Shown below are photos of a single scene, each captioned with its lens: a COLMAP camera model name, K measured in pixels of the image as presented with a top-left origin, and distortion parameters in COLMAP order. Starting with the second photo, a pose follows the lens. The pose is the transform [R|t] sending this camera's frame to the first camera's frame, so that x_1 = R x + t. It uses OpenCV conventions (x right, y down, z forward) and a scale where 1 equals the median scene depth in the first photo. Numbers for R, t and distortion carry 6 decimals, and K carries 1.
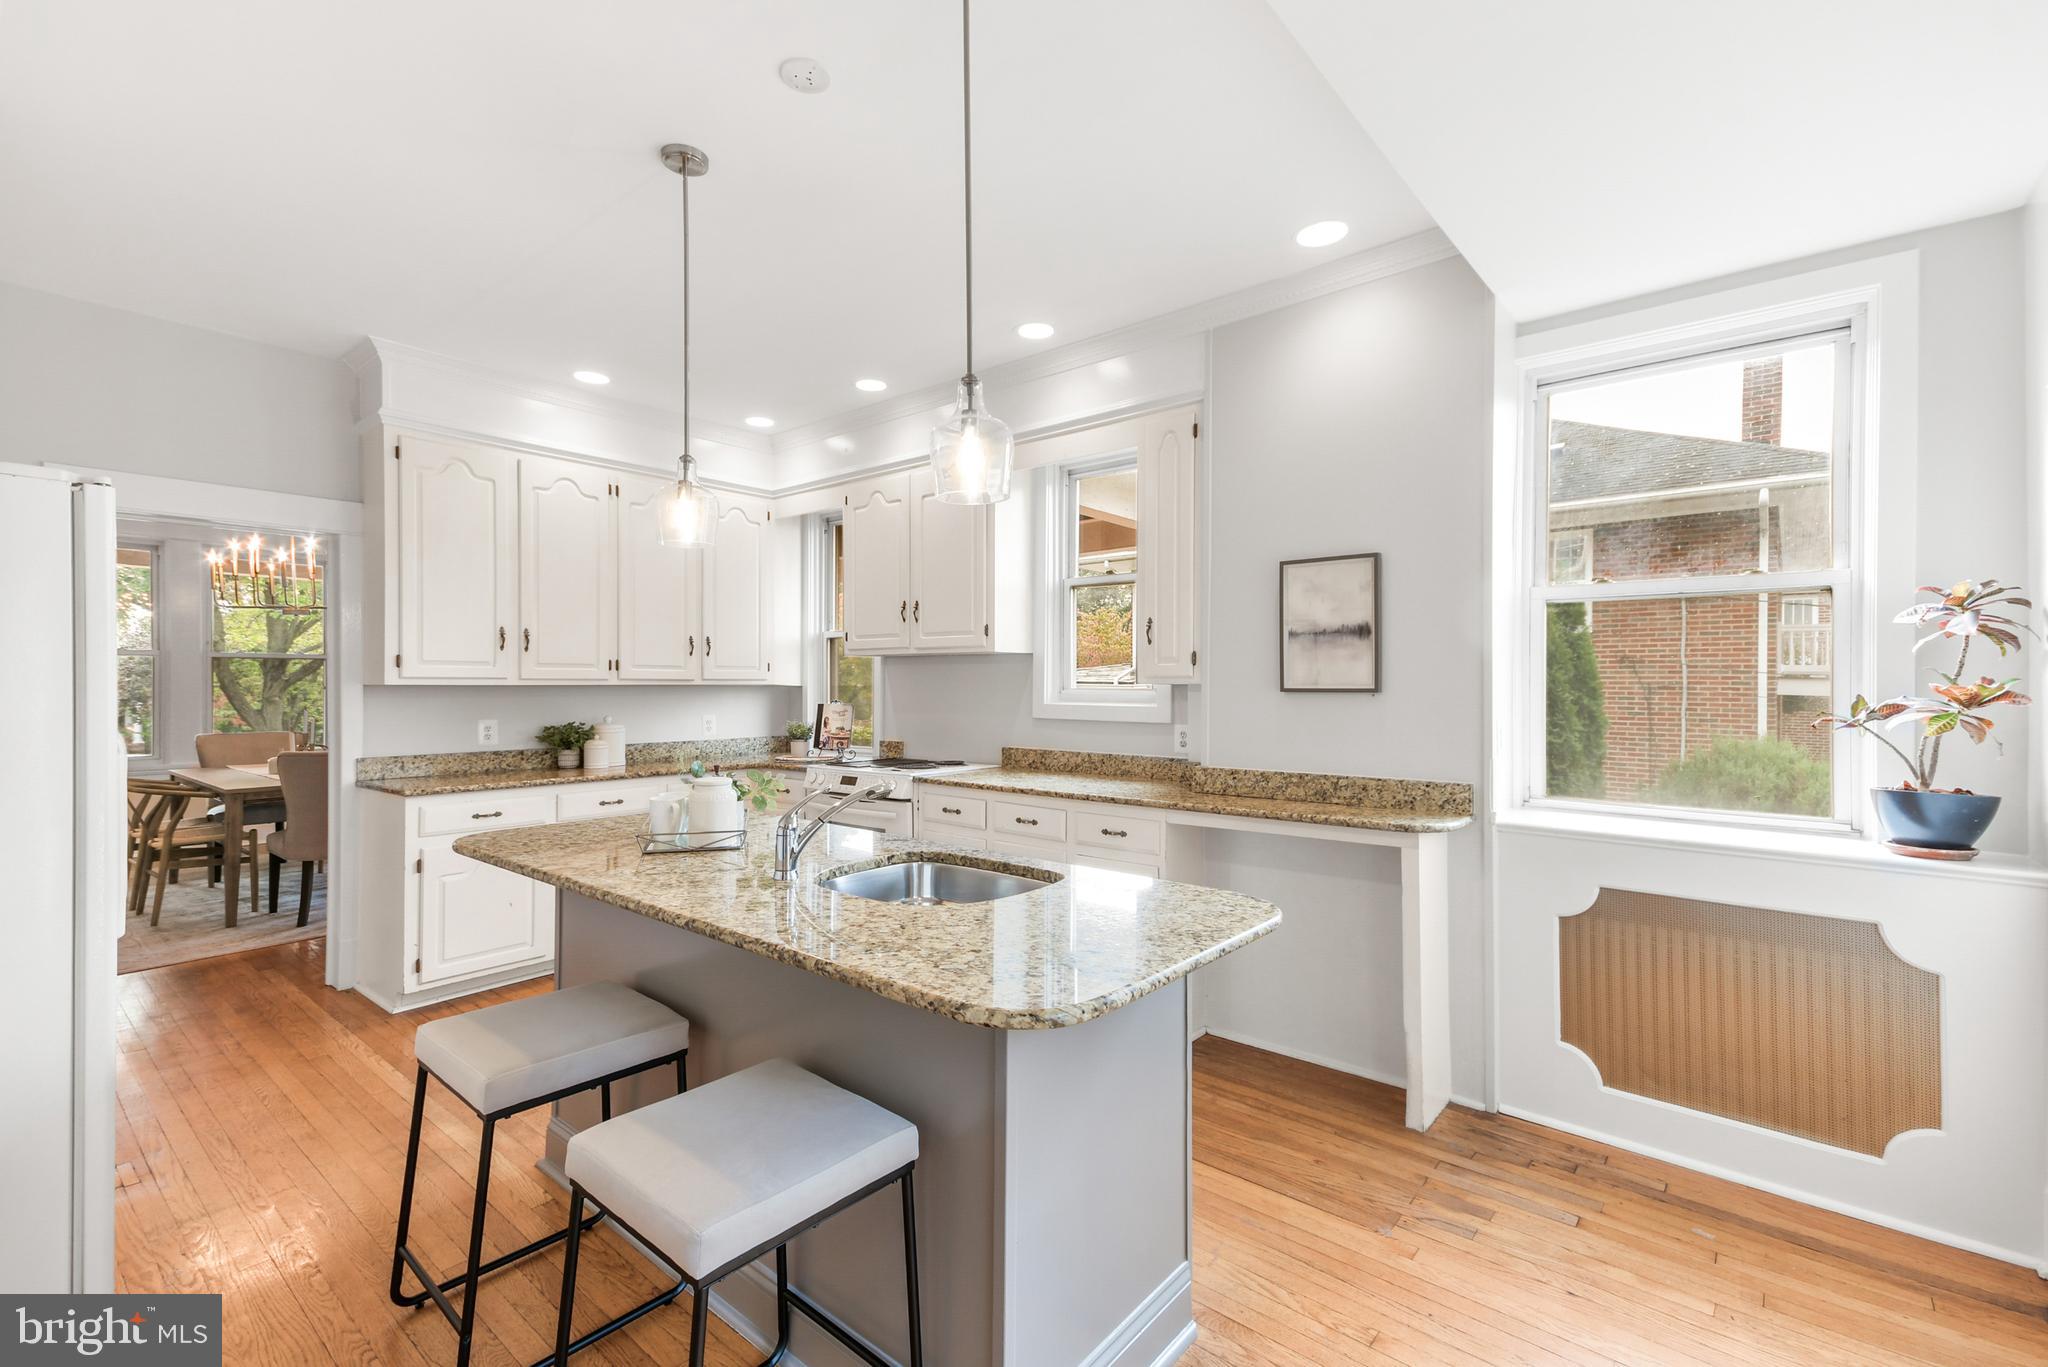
lens RADIAL K [[904.1, 0, 1028.4], [0, 904.1, 680.7], [0, 0, 1]] dist [0.030000, 0.000120]
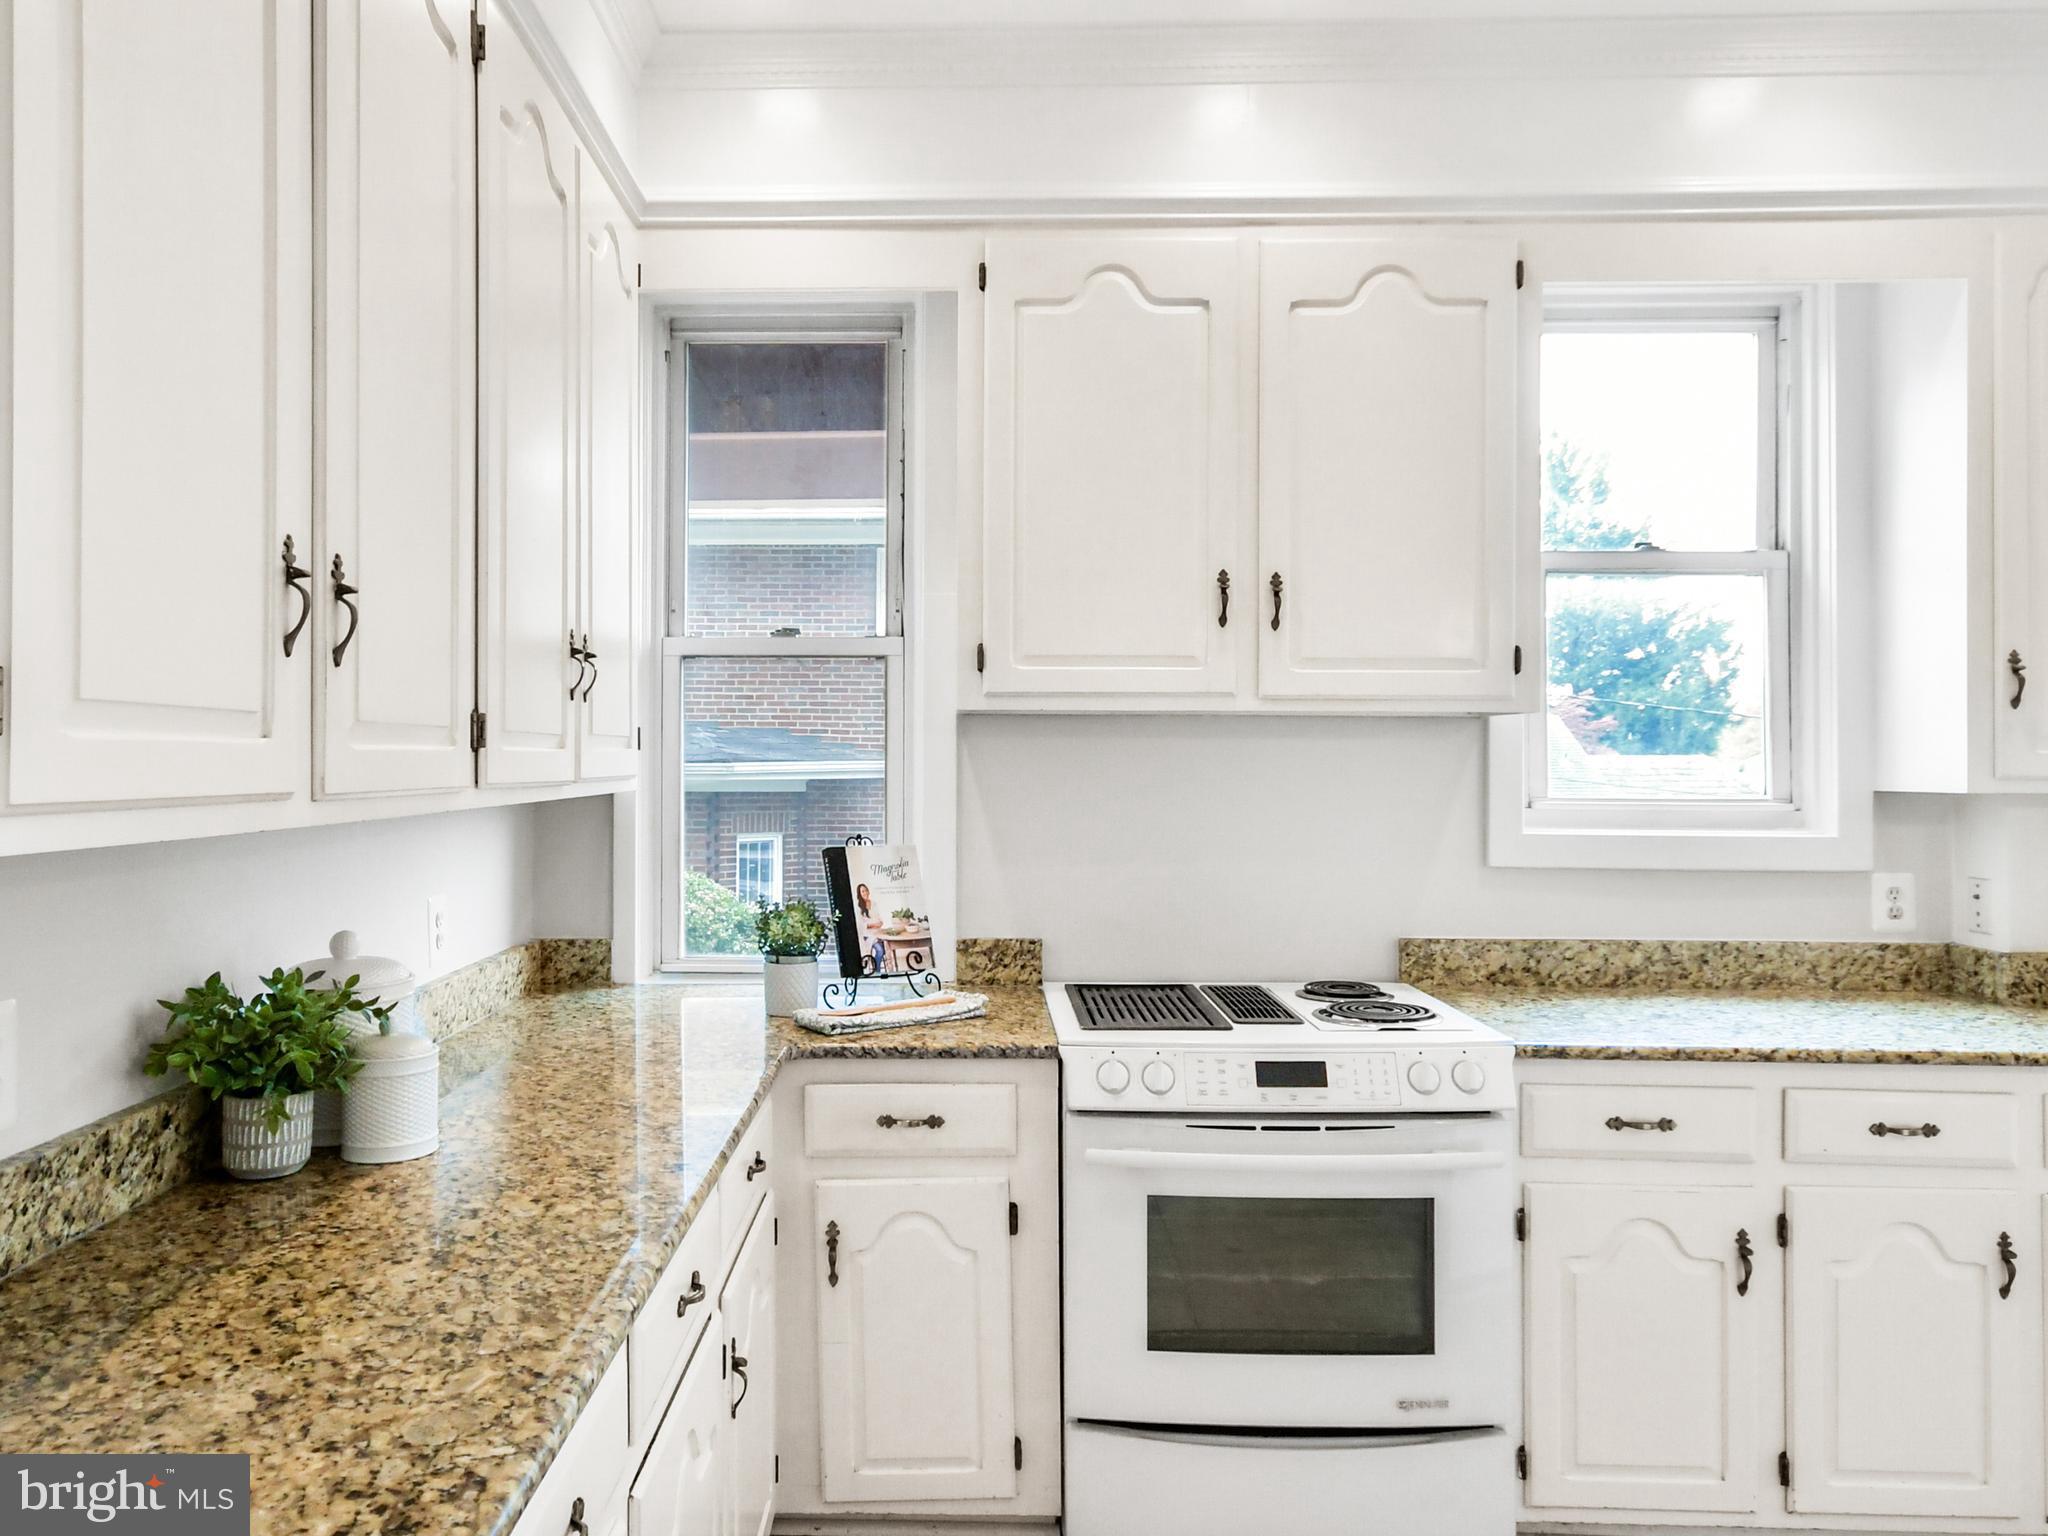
lens RADIAL K [[1440.3, 0, 940.6], [0, 1440.3, 749.4], [0, 0, 1]] dist [0.017980, -0.001599]
pose [[0.777850, 0.004133, 0.628436, -0.660195], [-0.003780, 0.999991, -0.001898, -0.013193], [-0.628438, -0.000899, 0.777859, 0.658932]]
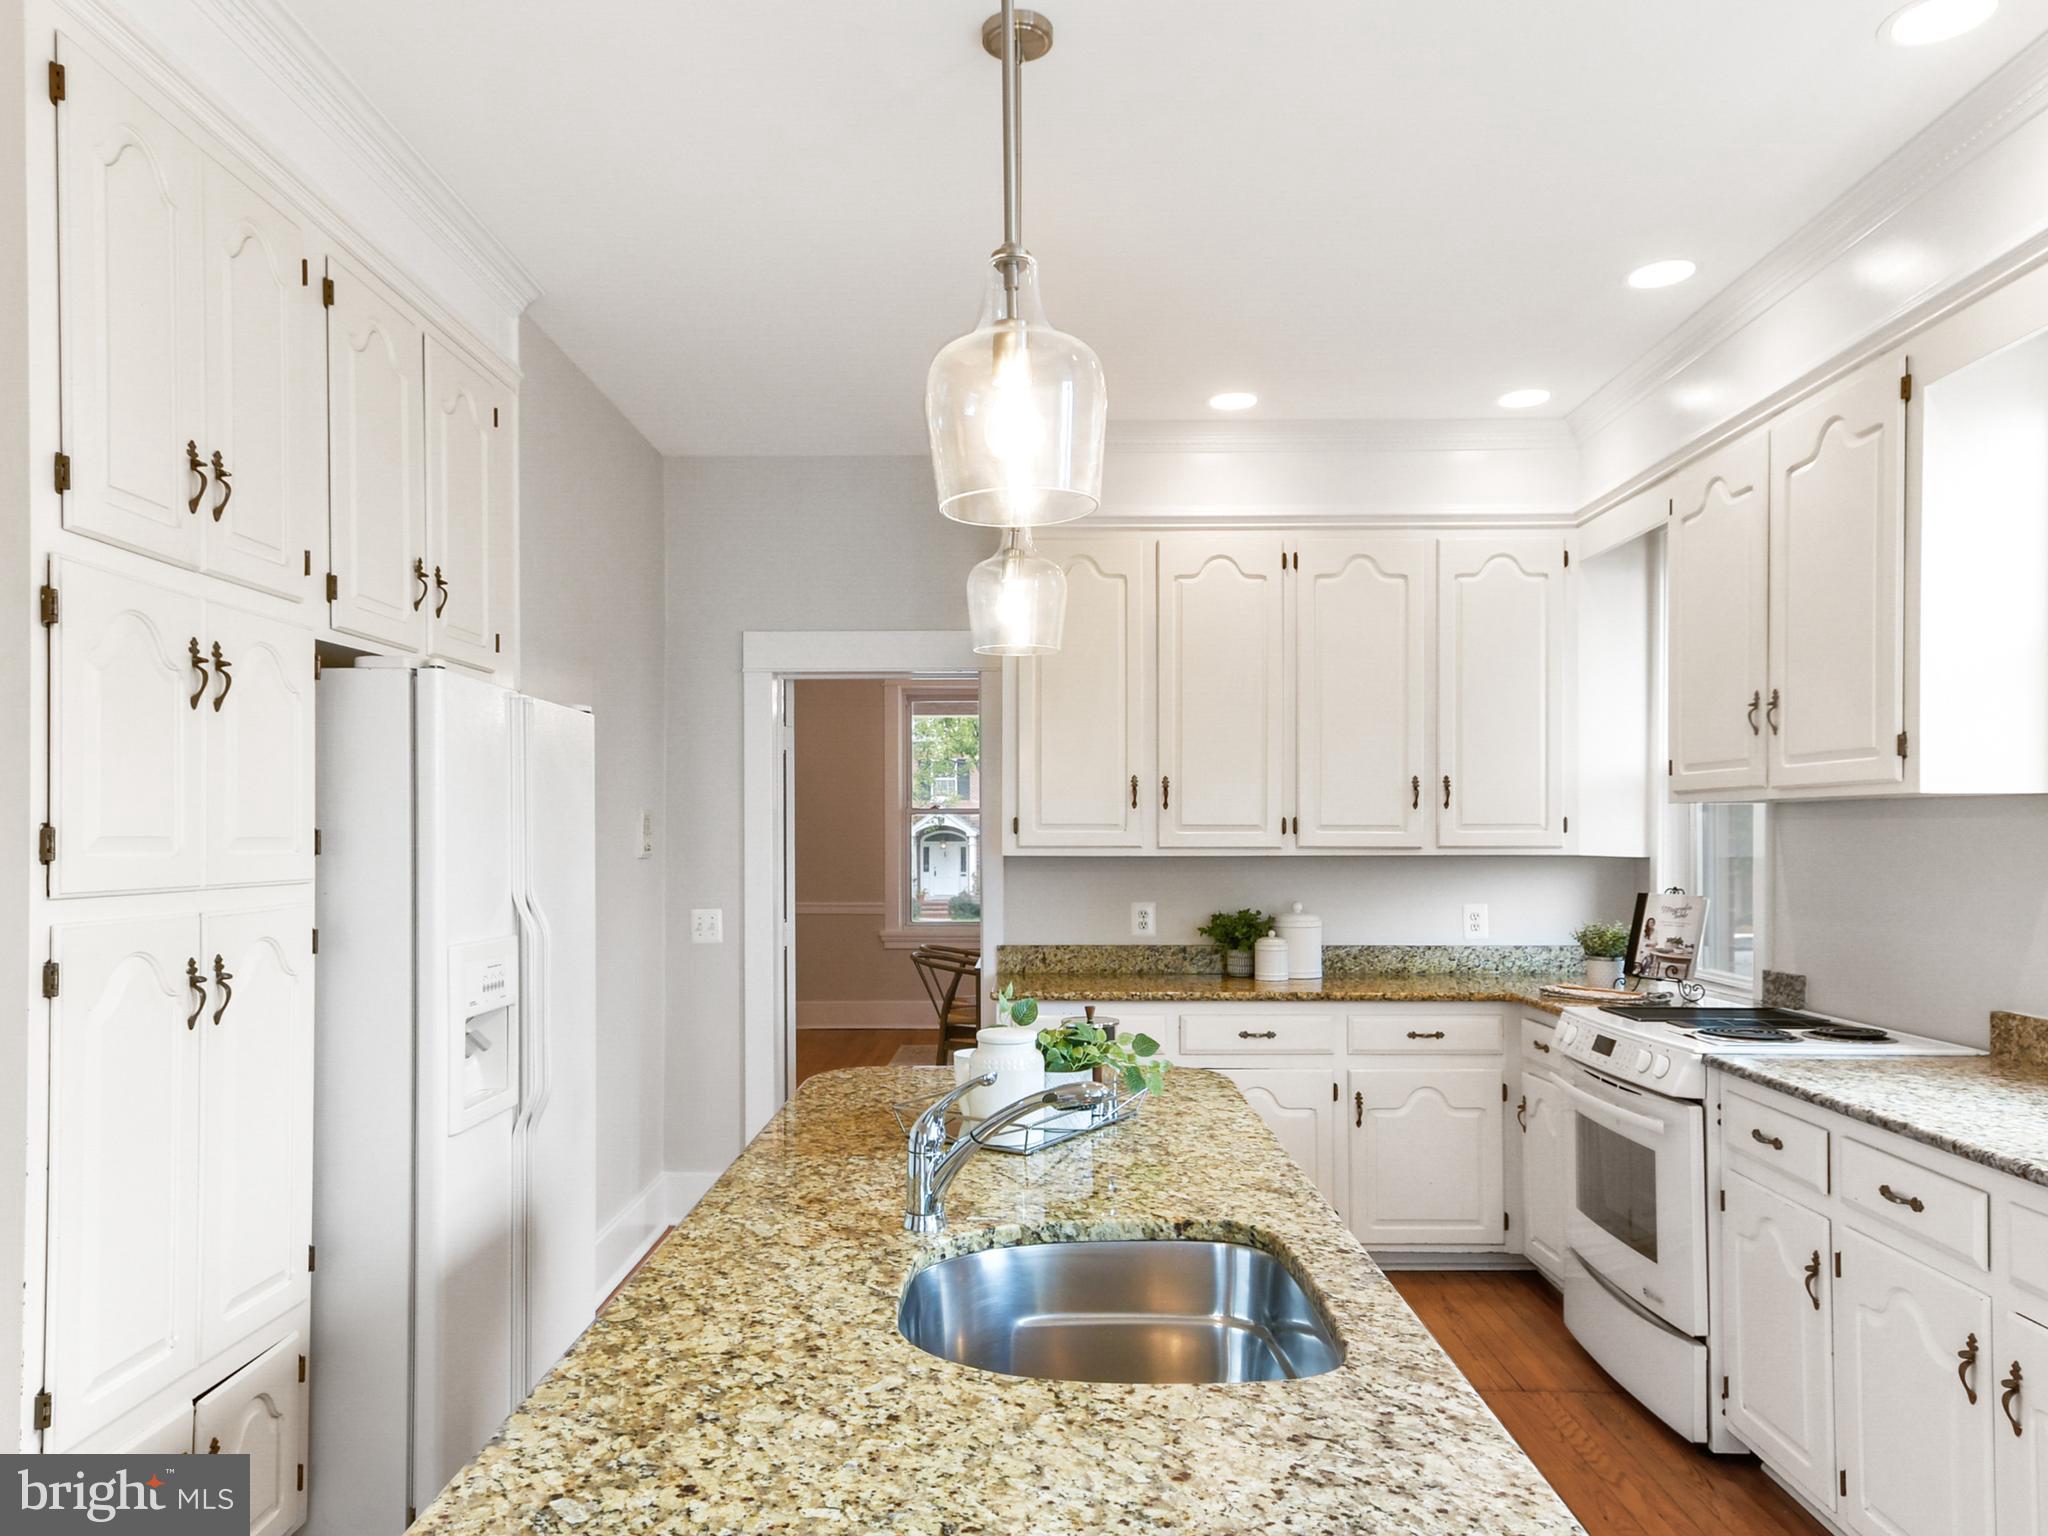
lens RADIAL K [[1376.9, 0, 1020.9], [0, 1376.9, 833.1], [0, 0, 1]] dist [0.030558, 0.024679]
pose [[0.633415, -0.001798, -0.773810, 0.211318], [0.004691, 0.999988, 0.001516, -0.015587], [0.773798, -0.004591, 0.633416, 0.231532]]
